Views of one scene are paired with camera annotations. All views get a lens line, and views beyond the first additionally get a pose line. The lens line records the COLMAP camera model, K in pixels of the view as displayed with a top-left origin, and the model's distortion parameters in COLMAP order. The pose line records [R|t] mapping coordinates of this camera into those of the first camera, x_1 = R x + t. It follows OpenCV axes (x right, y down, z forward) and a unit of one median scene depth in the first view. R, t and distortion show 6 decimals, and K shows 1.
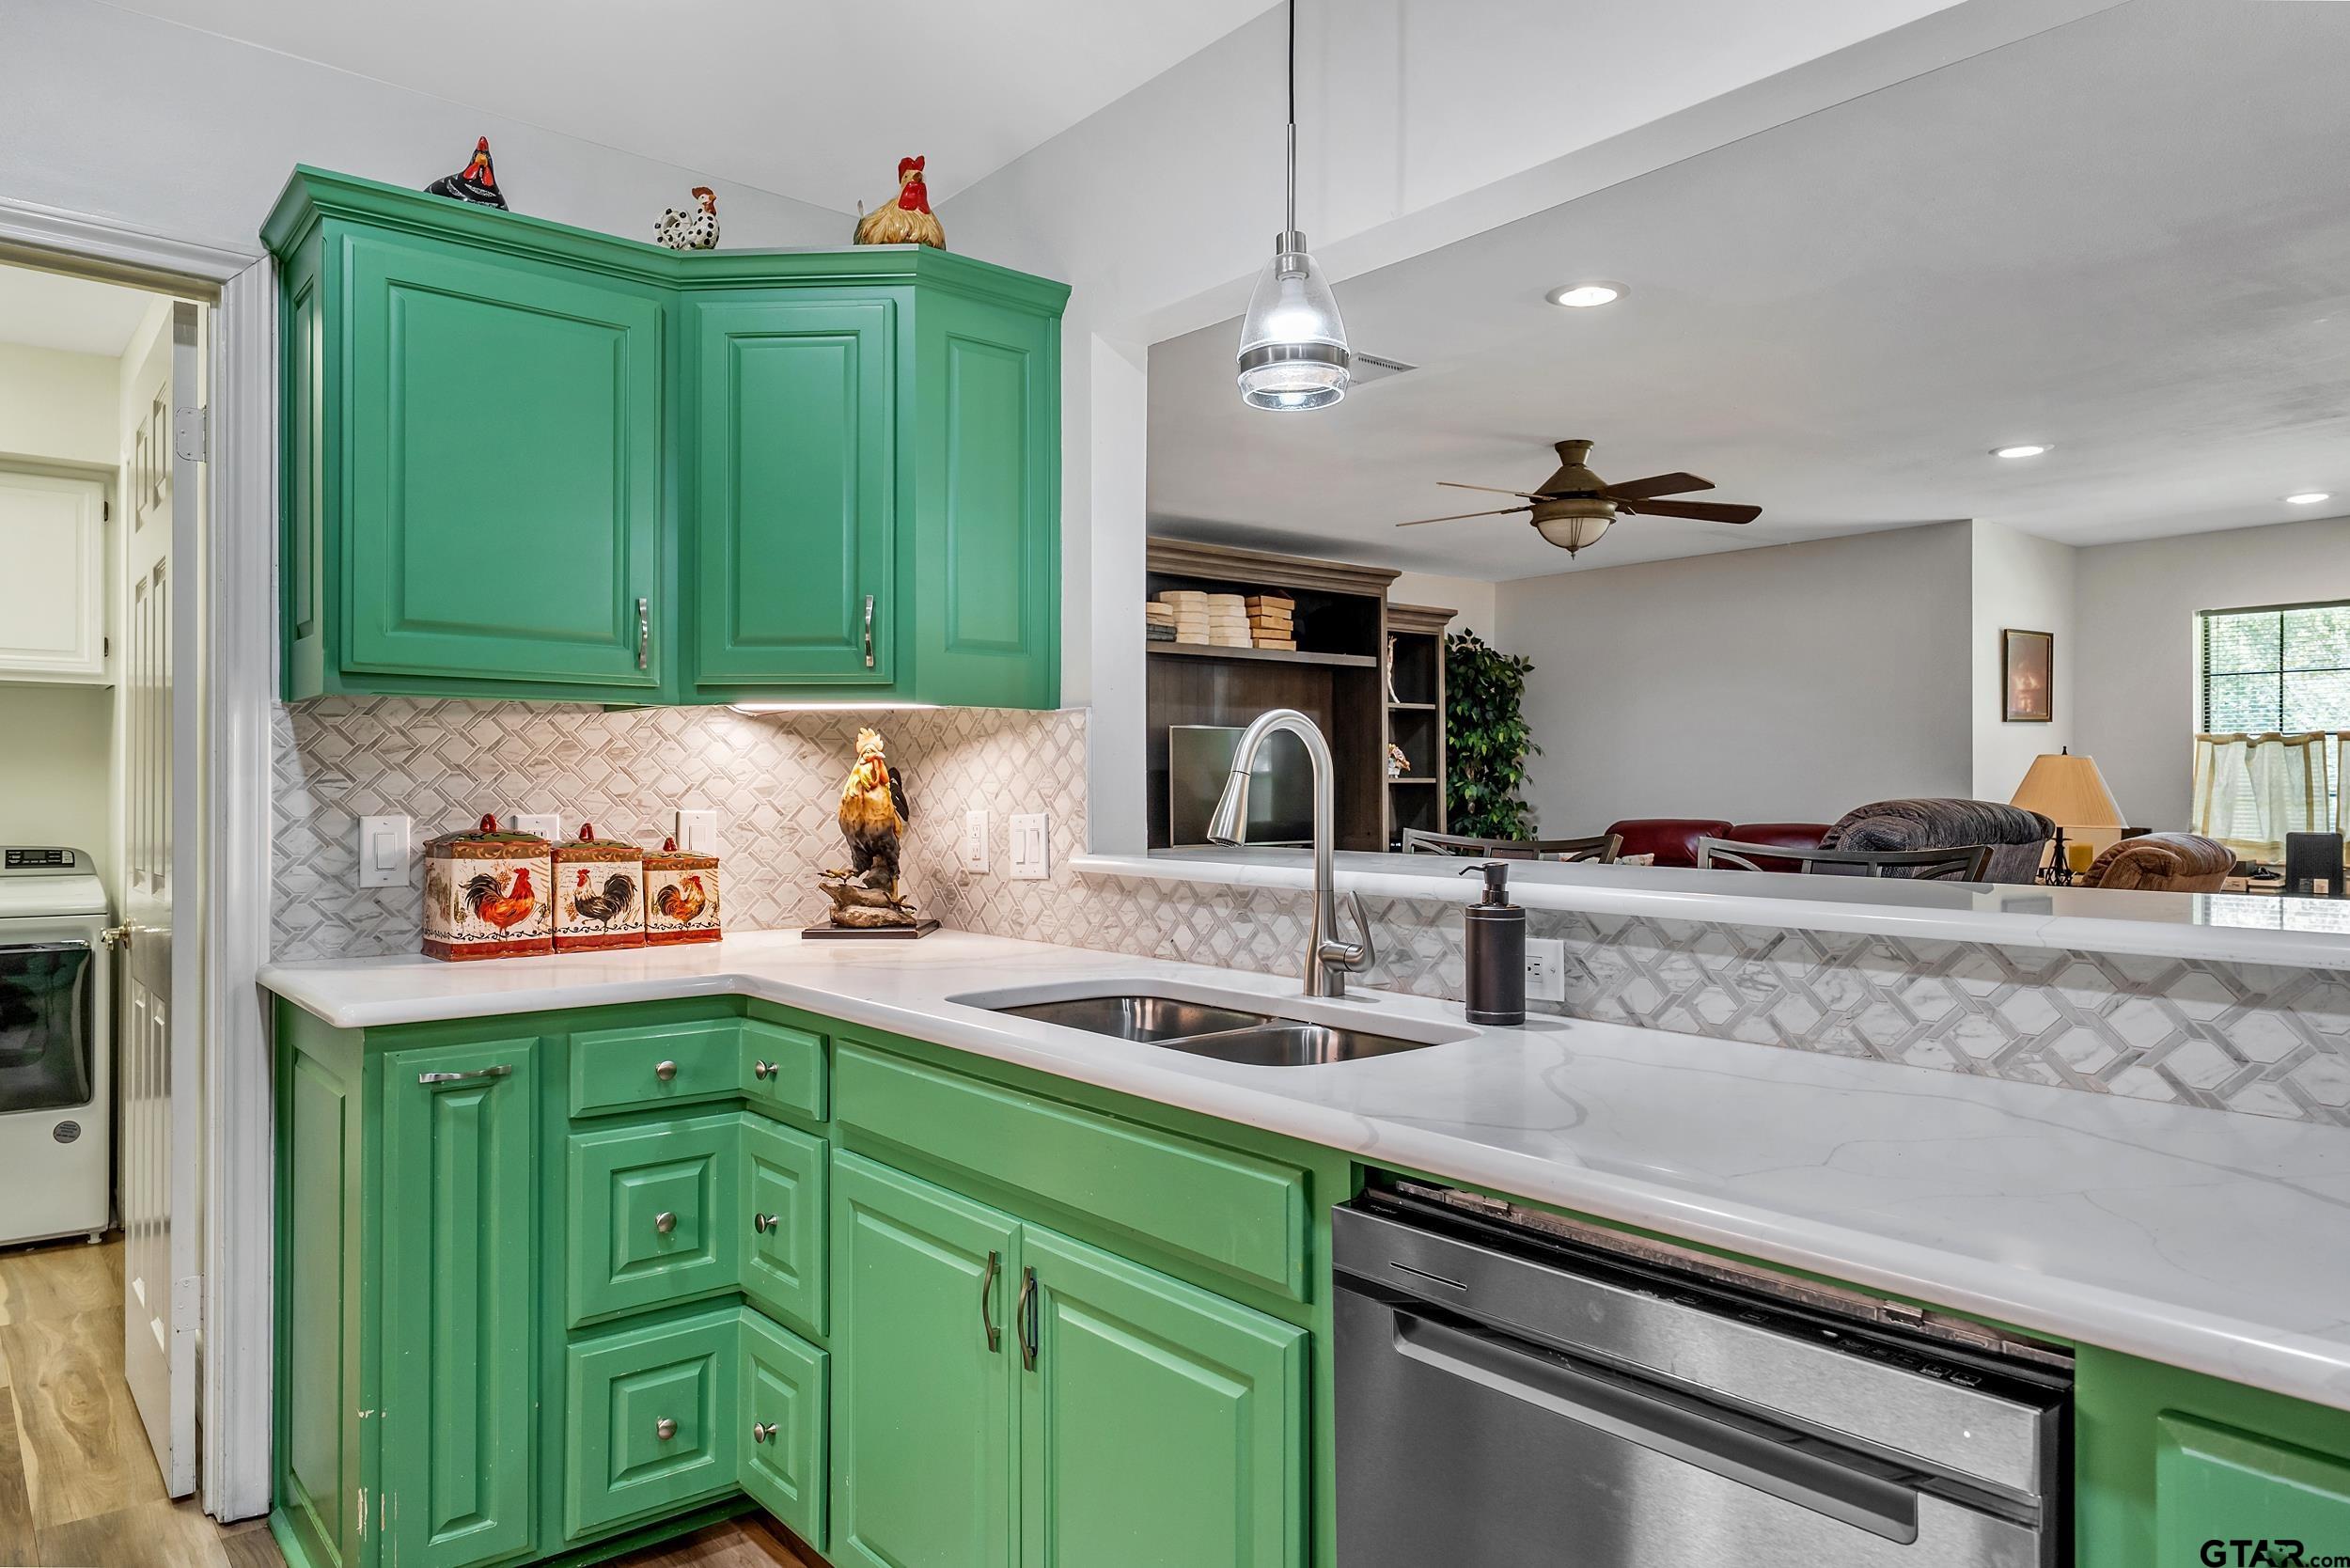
lens RADIAL K [[1494.0, 0, 1180.2], [0, 1494.0, 785.9], [0, 0, 1]] dist [0.000341, 0.001587]
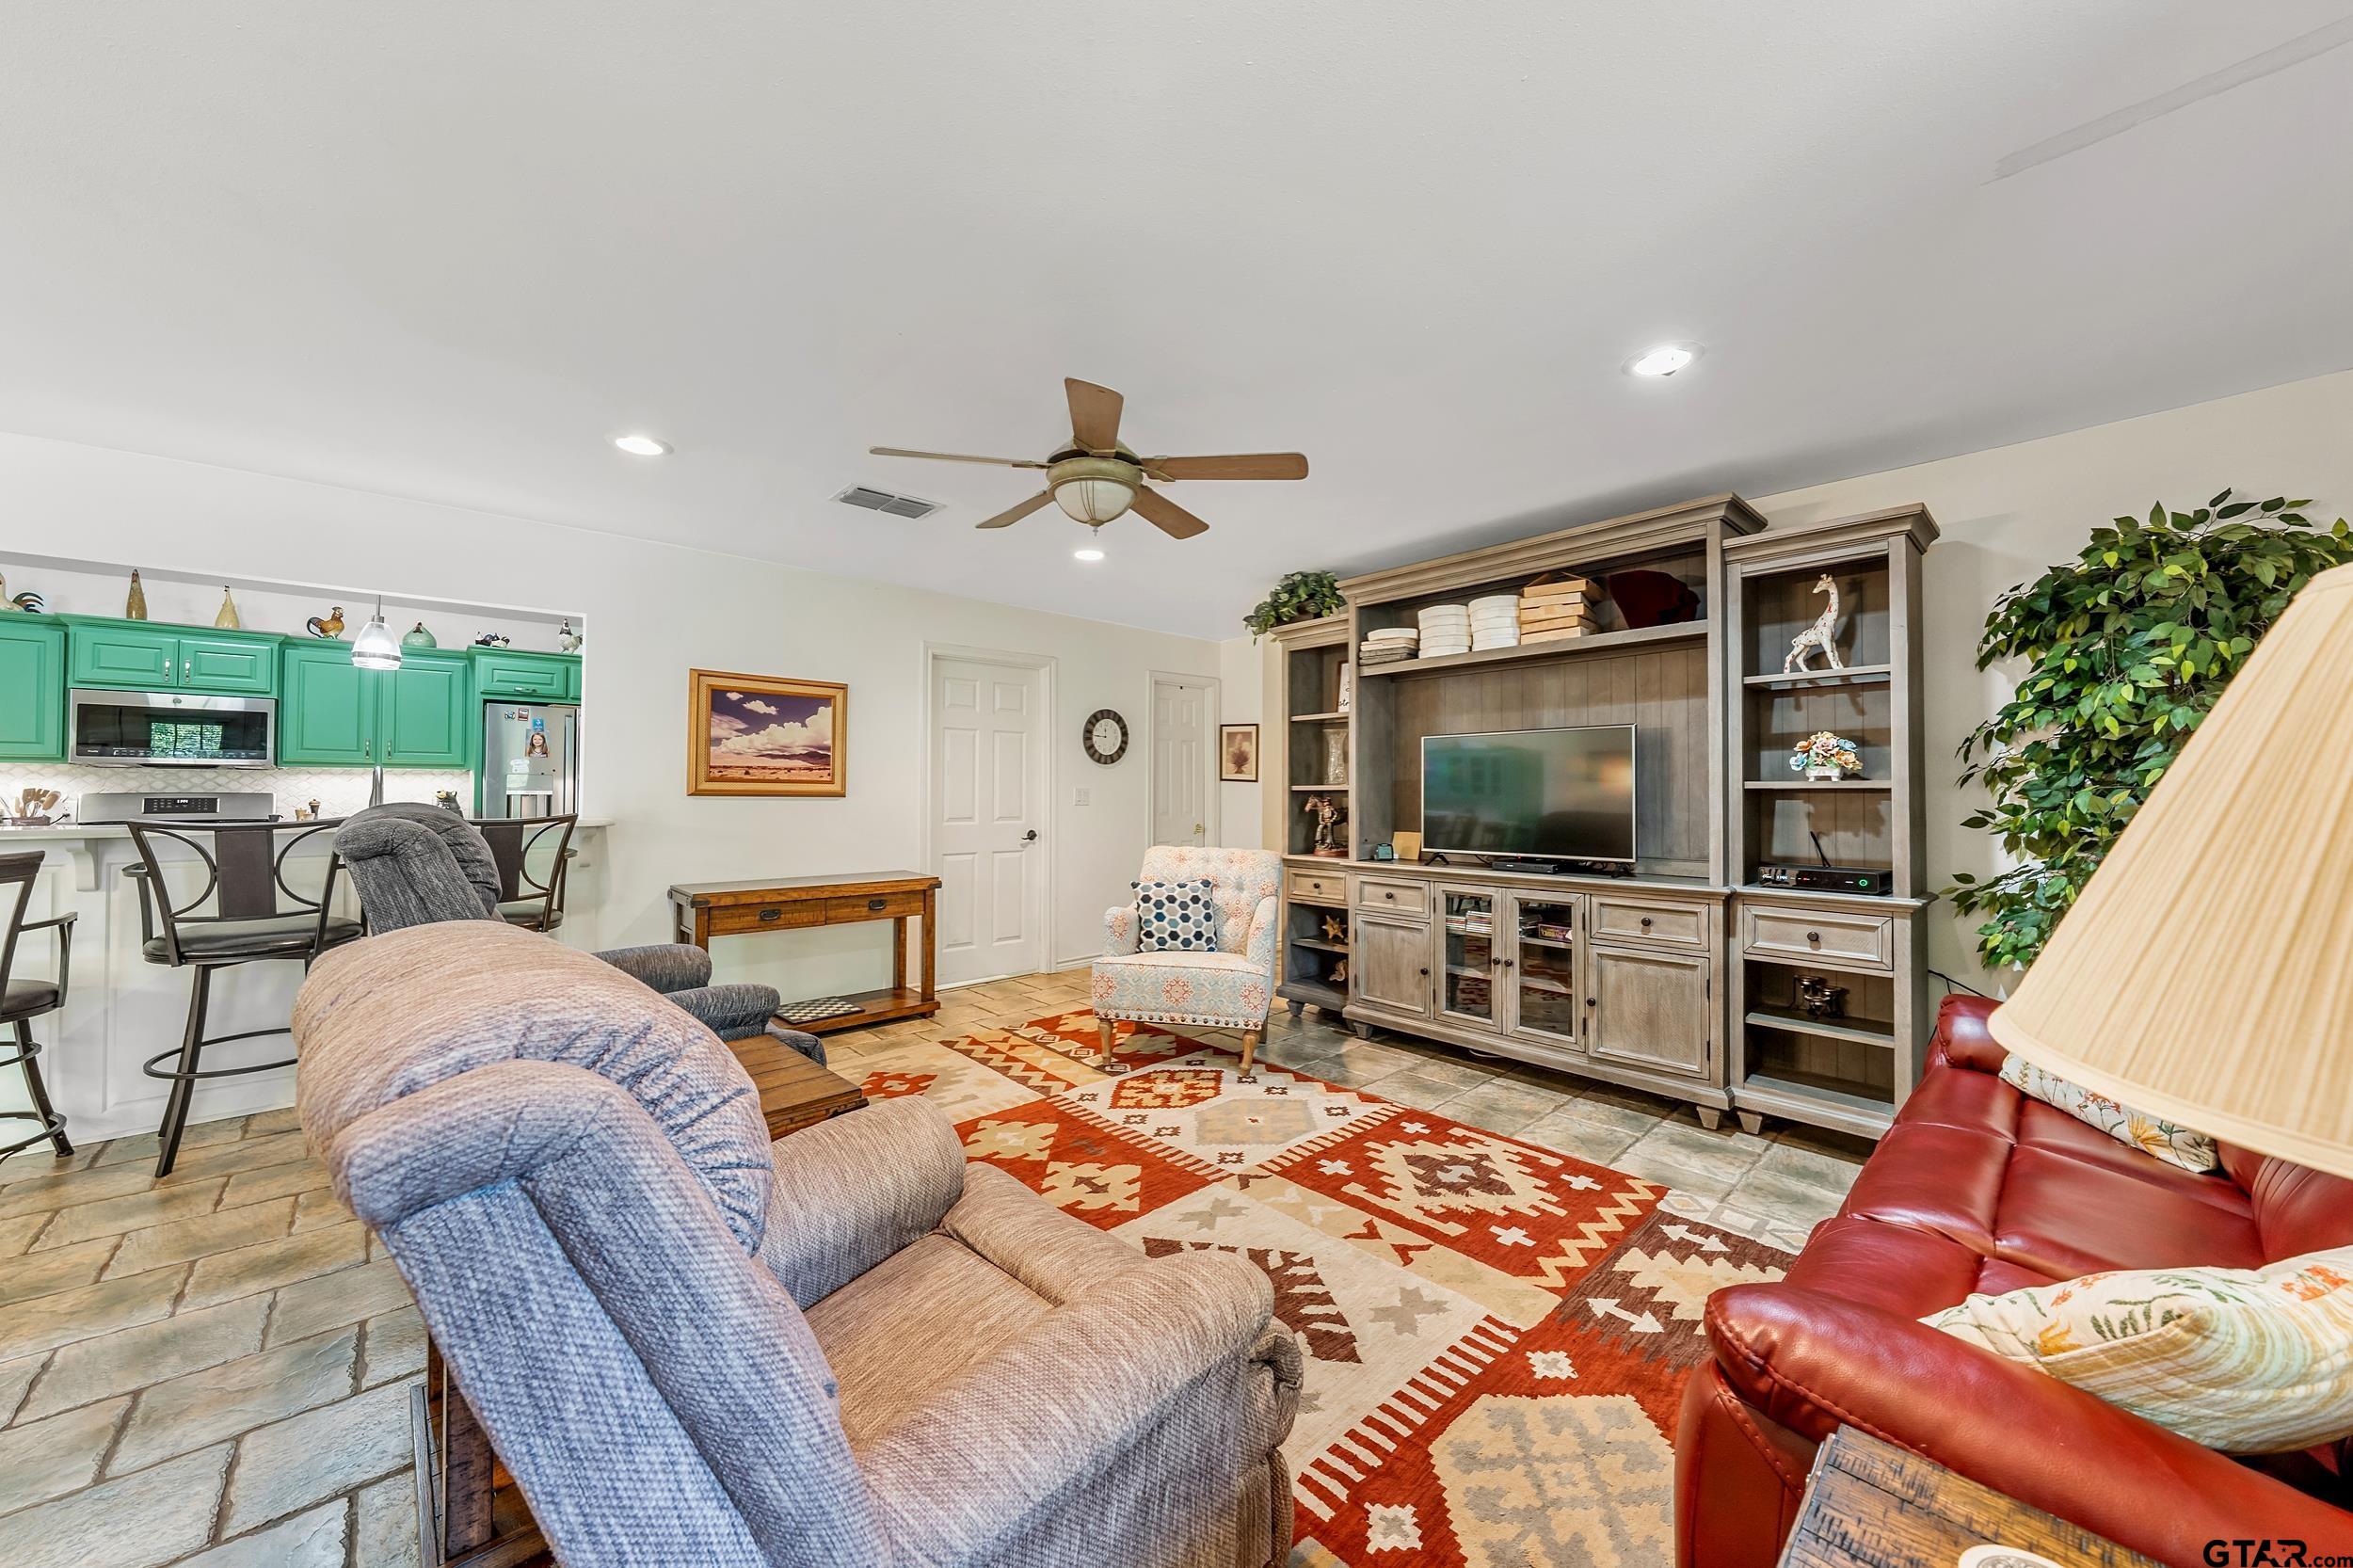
lens RADIAL K [[848.5, 0, 1182.3], [0, 848.5, 780.0], [0, 0, 1]] dist [-0.001553, -0.000128]
pose [[0.052876, -0.014483, -0.998496, 0.561325], [-0.000942, 0.999894, -0.014553, -0.000164], [0.998601, 0.001710, 0.052857, 0.751339]]
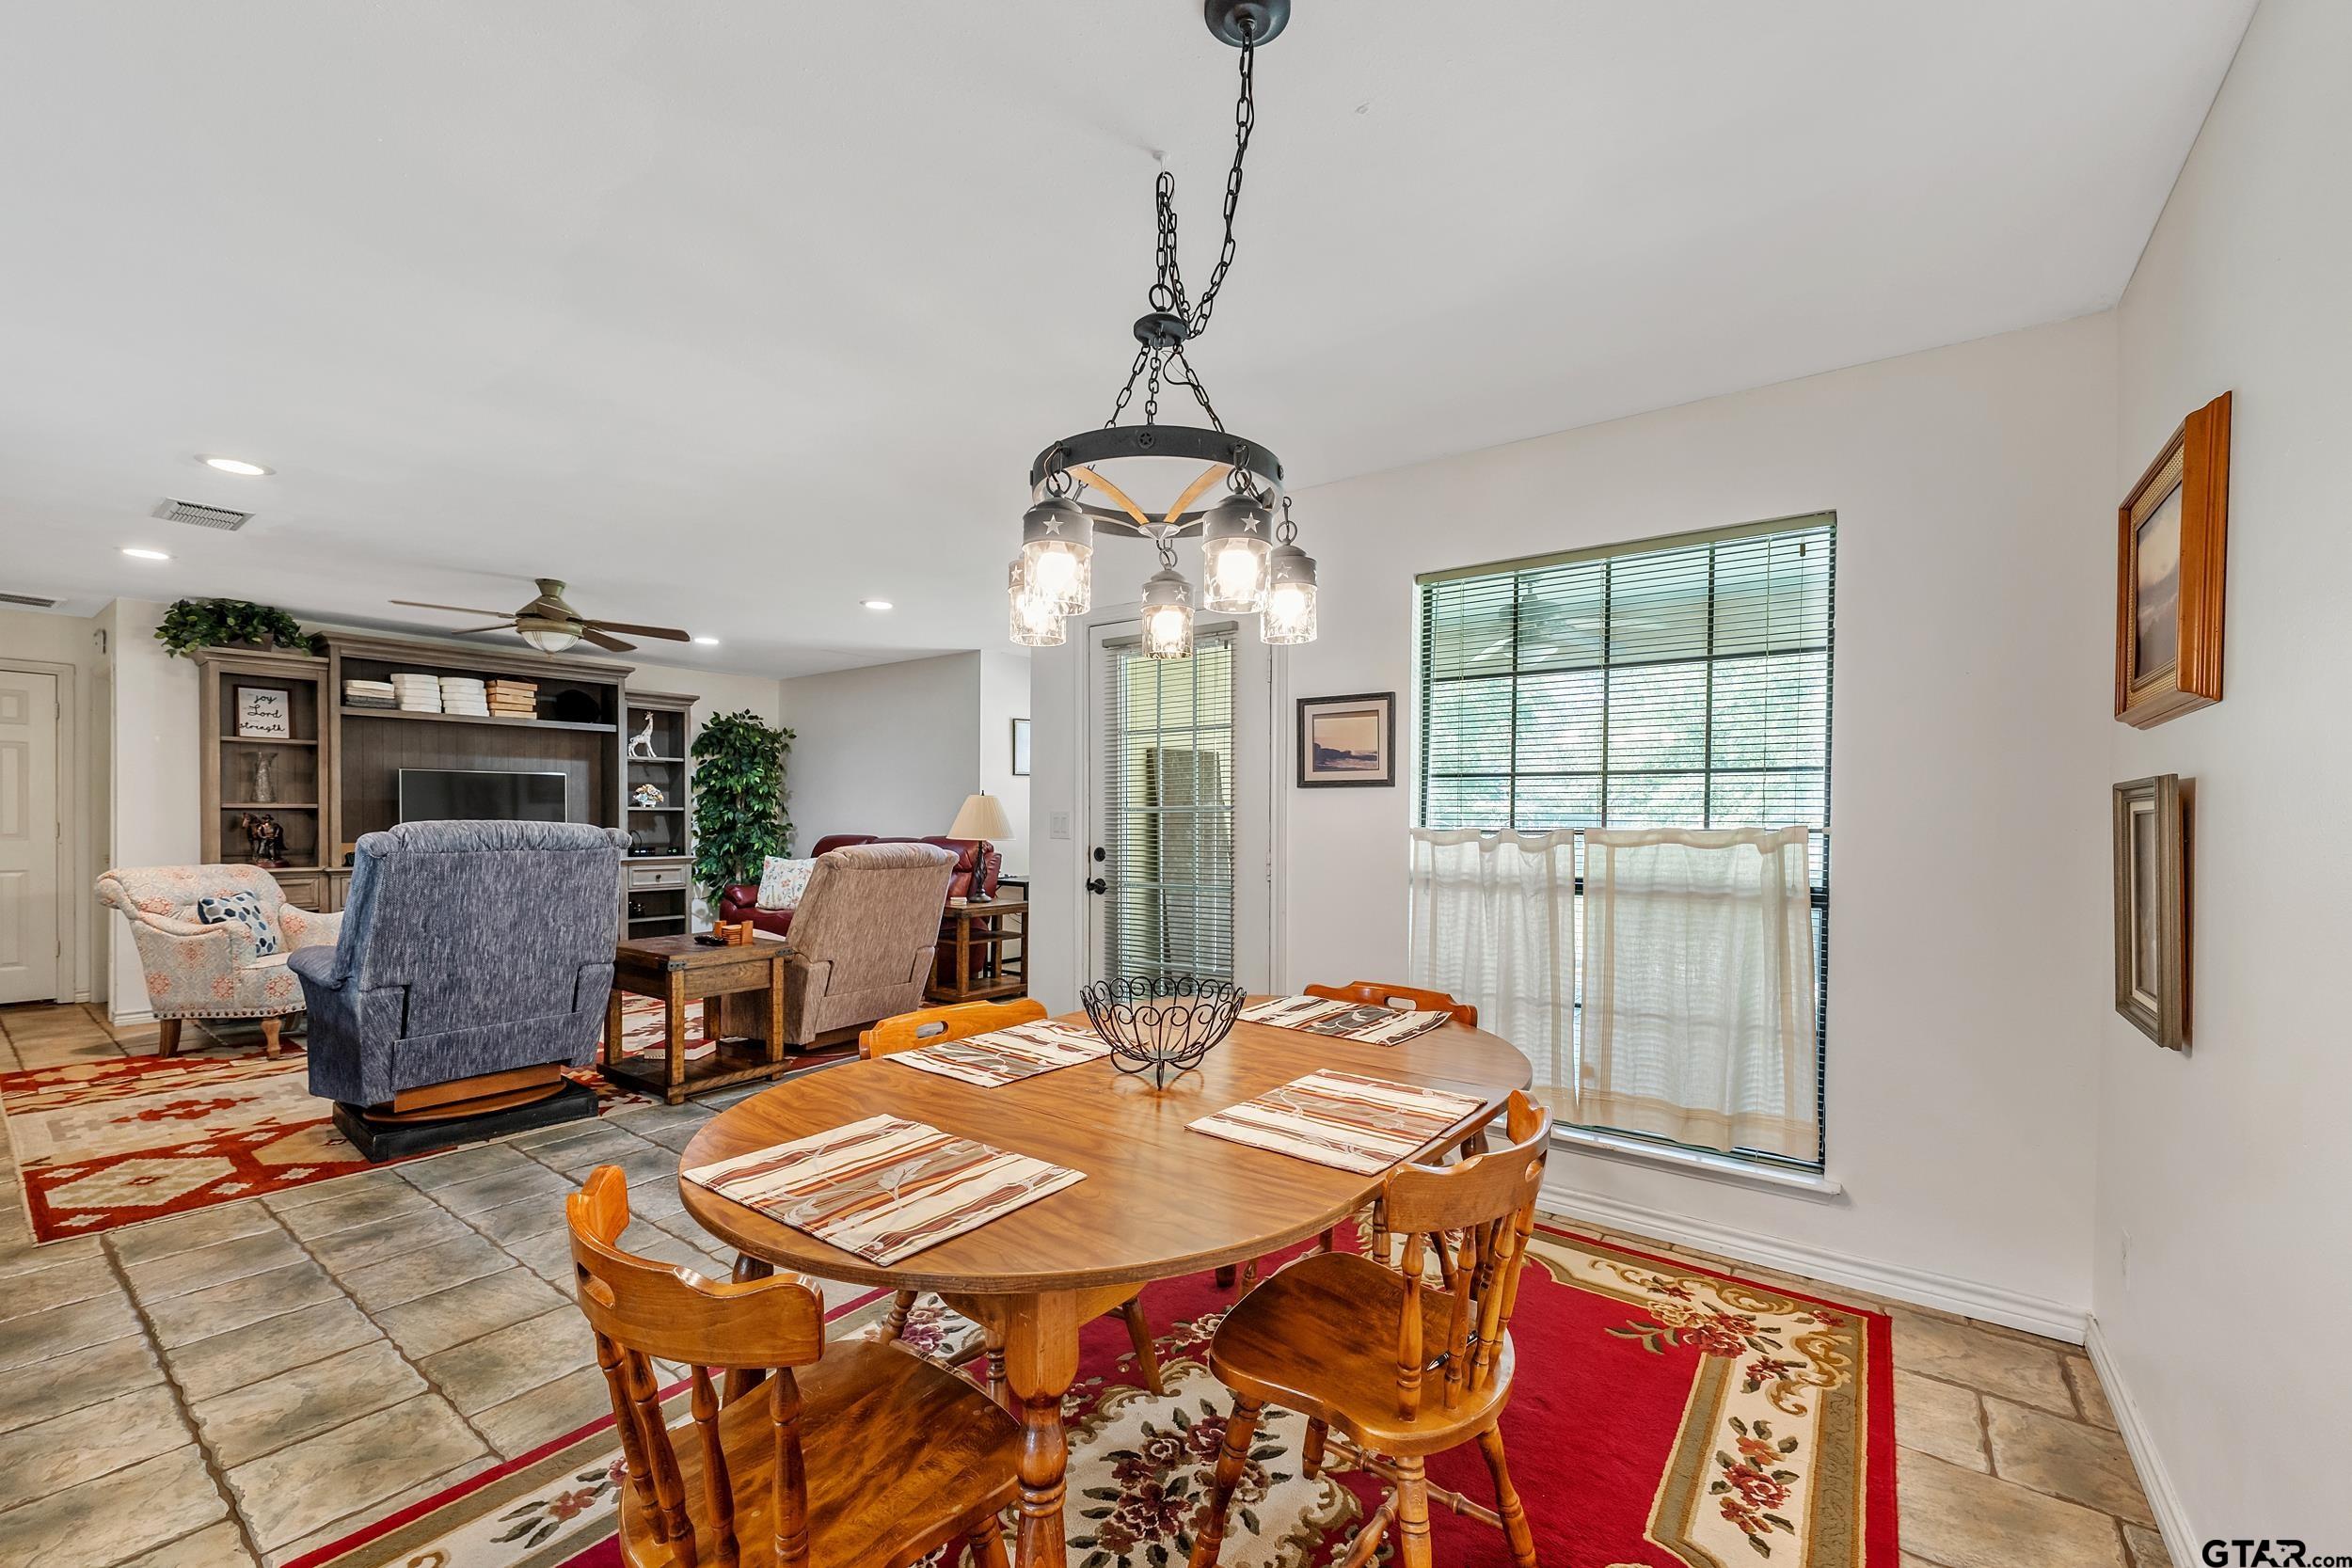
lens RADIAL K [[946.8, 0, 1191.1], [0, 946.8, 830.6], [0, 0, 1]] dist [-0.005510, 0.001348]
pose [[0.970359, 0.002984, 0.241648, 0.480325], [-0.007094, 0.999845, 0.016141, -0.001132], [-0.241563, -0.017376, 0.970230, -0.052092]]
